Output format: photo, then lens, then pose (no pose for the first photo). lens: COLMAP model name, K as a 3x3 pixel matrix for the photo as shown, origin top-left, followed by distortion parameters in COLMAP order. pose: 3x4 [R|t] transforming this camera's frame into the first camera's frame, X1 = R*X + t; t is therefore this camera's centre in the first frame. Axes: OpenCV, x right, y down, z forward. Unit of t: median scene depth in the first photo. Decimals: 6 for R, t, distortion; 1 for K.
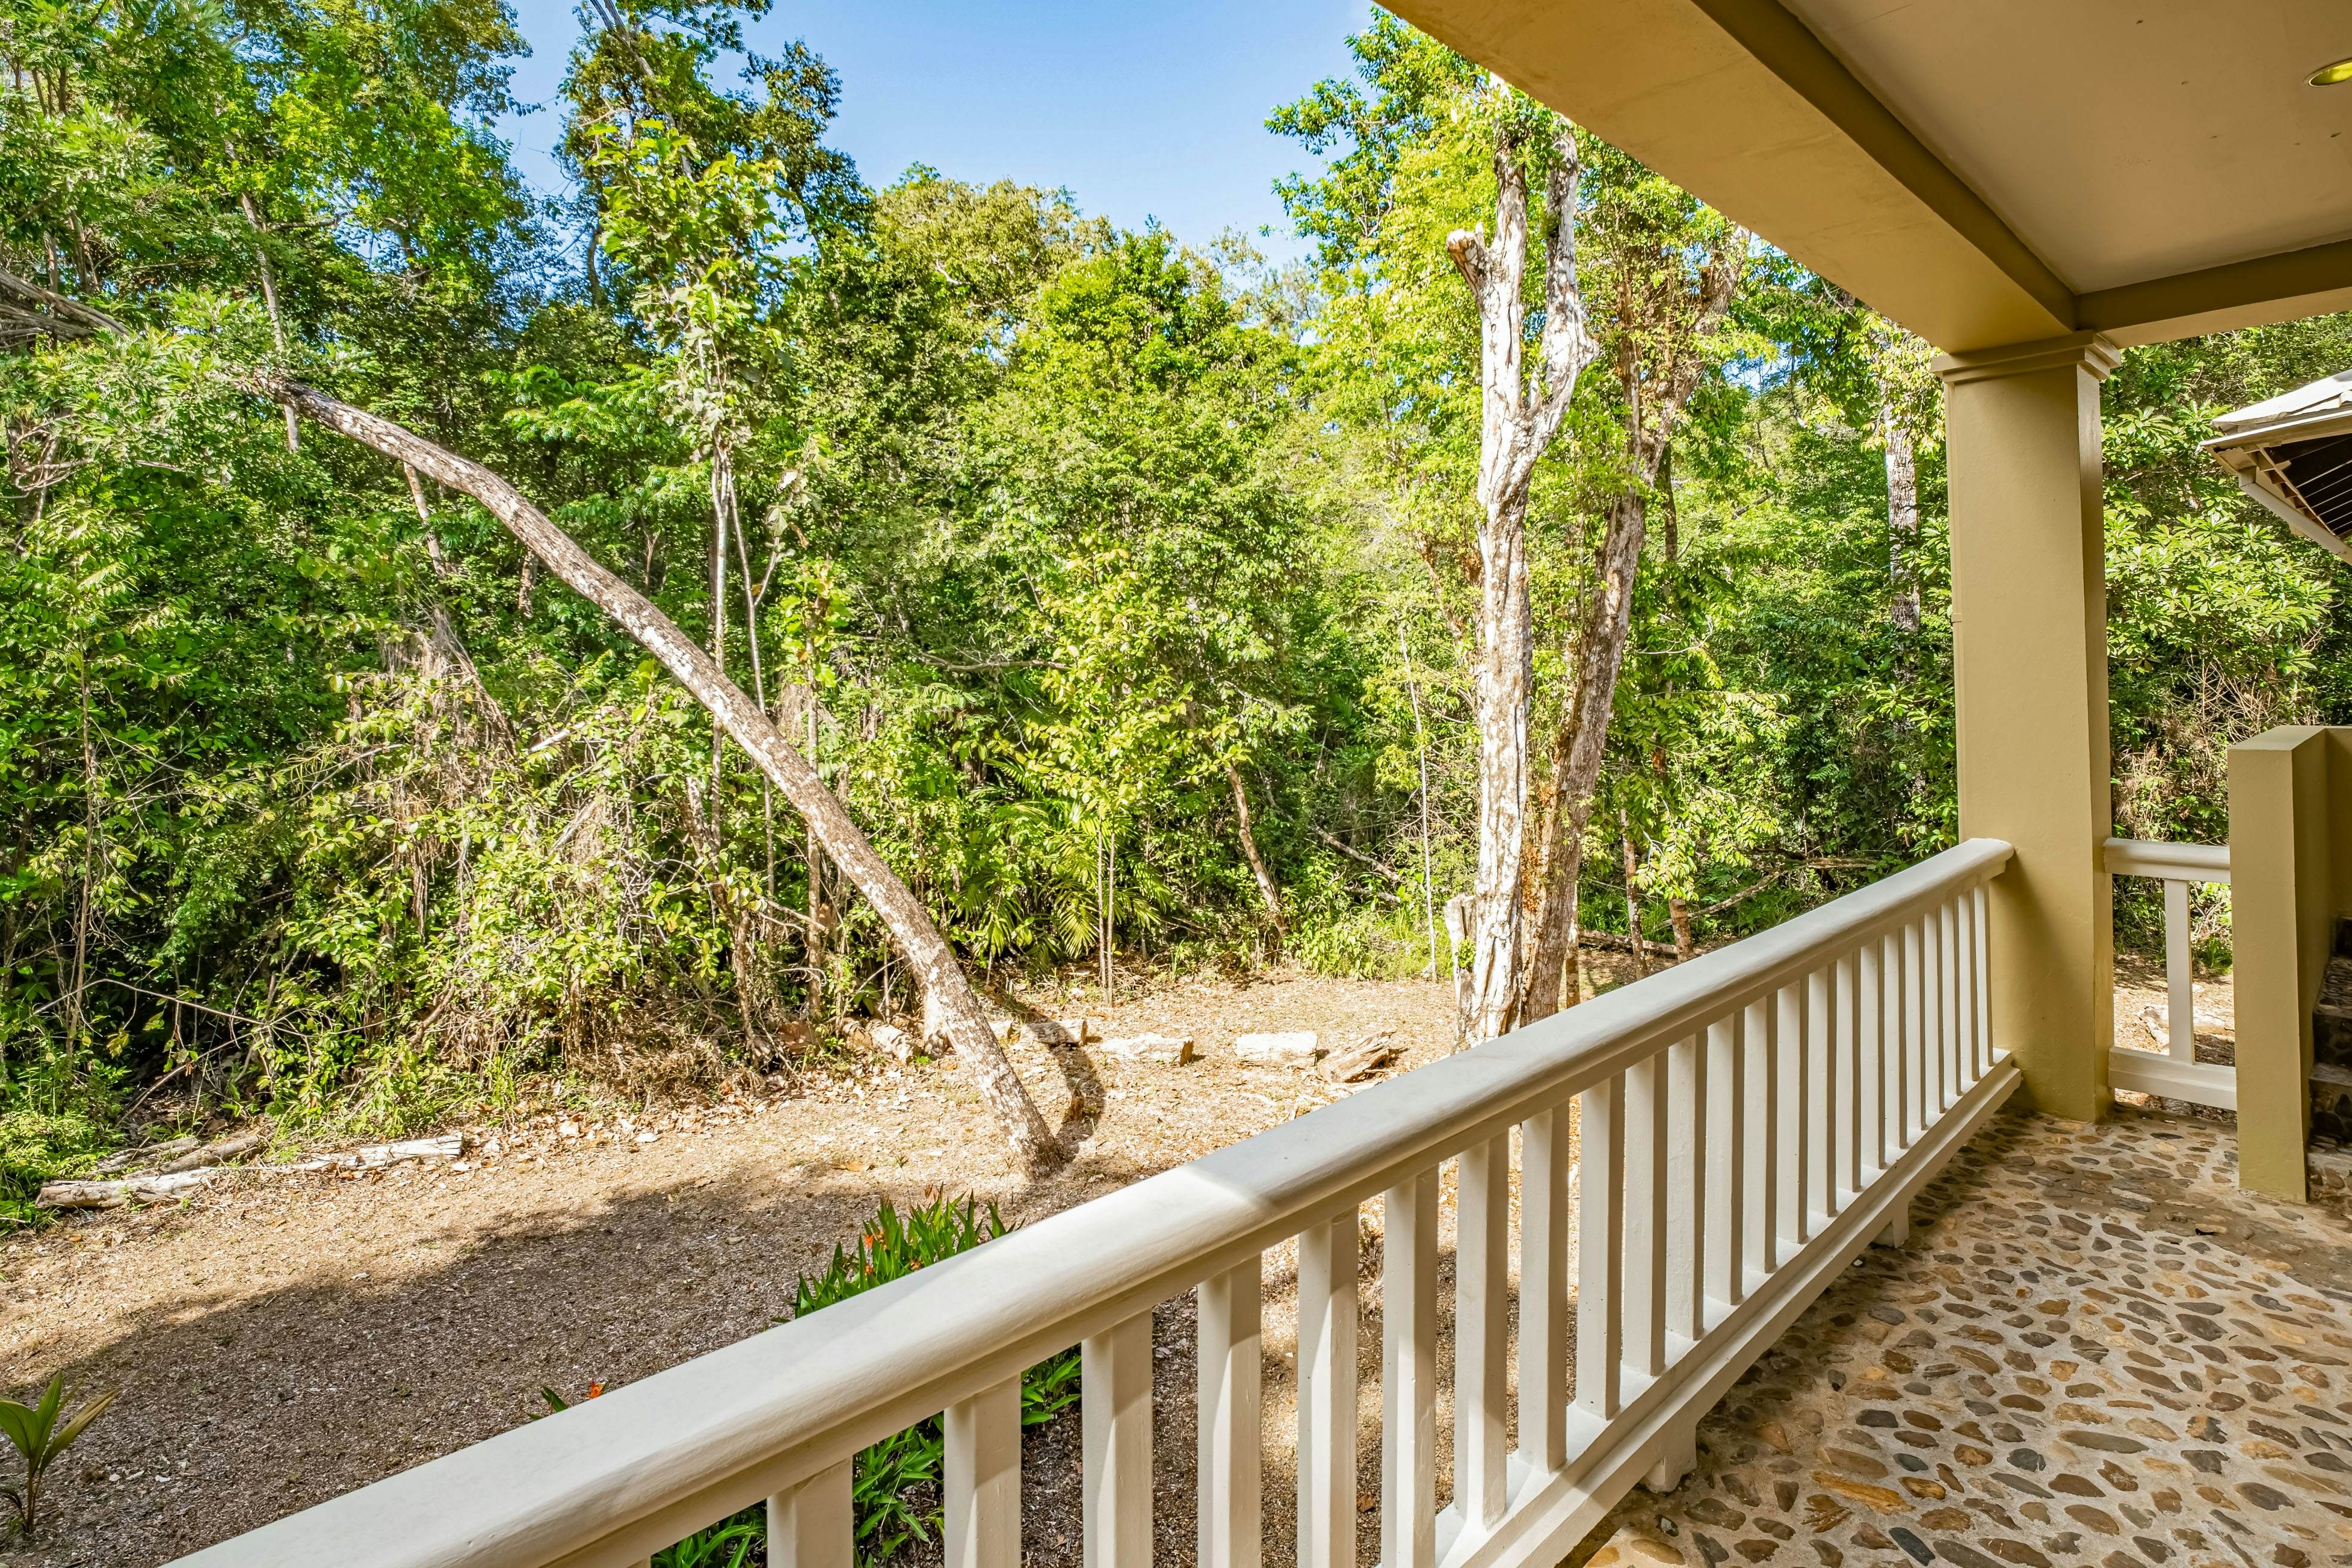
lens RADIAL K [[1211.9, 0, 1175.1], [0, 1211.9, 693.6], [0, 0, 1]] dist [-0.047760, 0.017969]
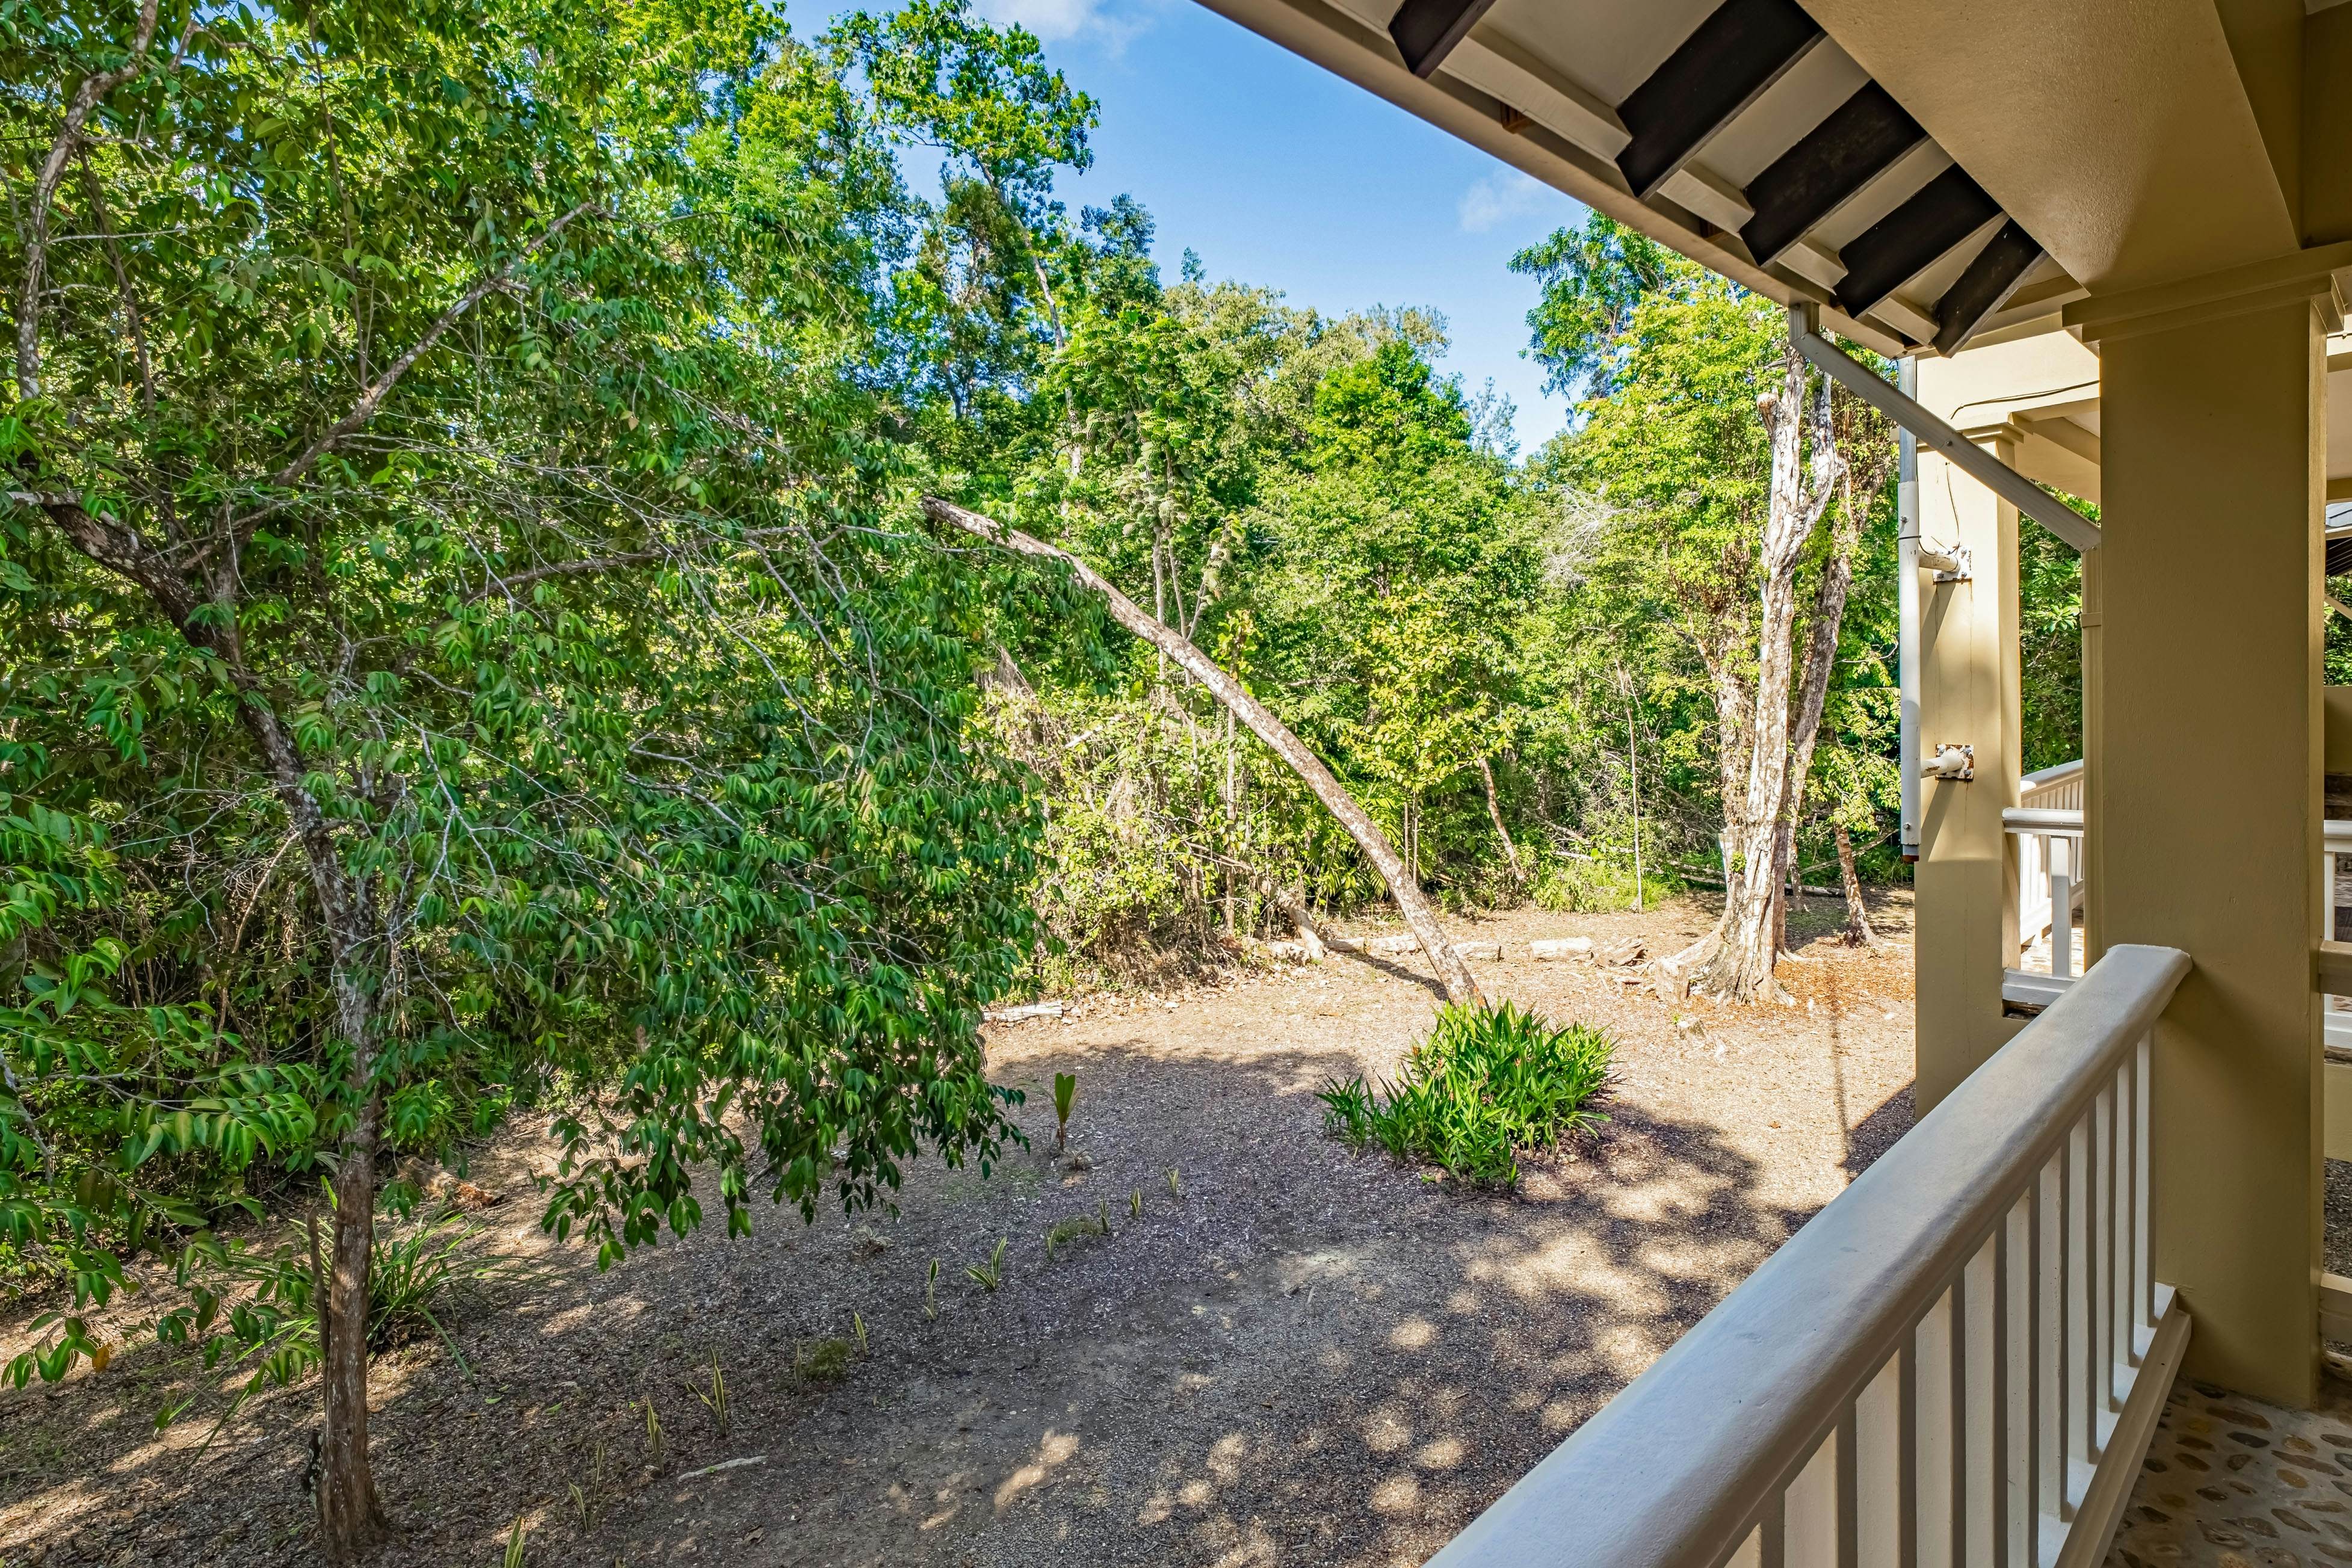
lens RADIAL K [[1206.9, 0, 1175.4], [0, 1206.9, 760.7], [0, 0, 1]] dist [0.001136, 0.024427]
pose [[0.999736, -0.022869, 0.002052, -0.411669], [0.022781, 0.999102, 0.035714, 0.015018], [-0.002867, -0.035658, 0.999360, -0.453136]]
